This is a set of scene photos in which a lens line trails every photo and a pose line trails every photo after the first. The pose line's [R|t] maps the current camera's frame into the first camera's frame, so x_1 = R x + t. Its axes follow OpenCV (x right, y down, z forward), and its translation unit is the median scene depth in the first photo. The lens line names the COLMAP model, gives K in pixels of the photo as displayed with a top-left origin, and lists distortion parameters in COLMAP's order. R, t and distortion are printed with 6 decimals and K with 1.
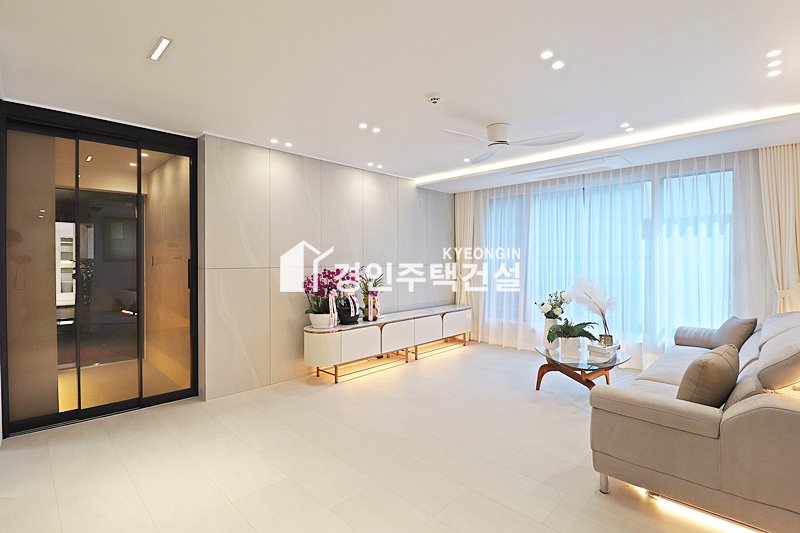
lens RADIAL K [[371.8, 0, 403.6], [0, 371.8, 264.1], [0, 0, 1]] dist [-0.010736, -0.005905]
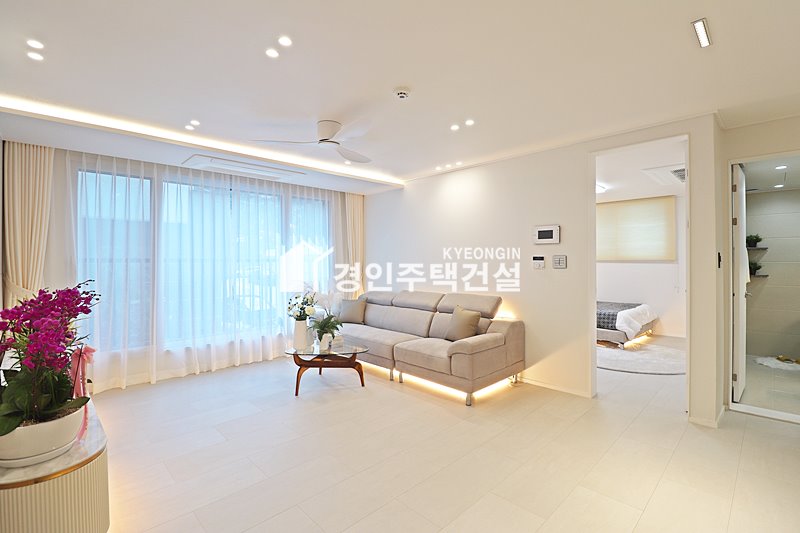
lens RADIAL K [[371.8, 0, 397.8], [0, 371.8, 267.8], [0, 0, 1]] dist [-0.010736, -0.005905]
pose [[0.026195, -0.023371, 0.999384, -0.432440], [0.010370, 0.999679, 0.023106, -0.015726], [-0.999603, 0.009759, 0.026429, 0.490270]]
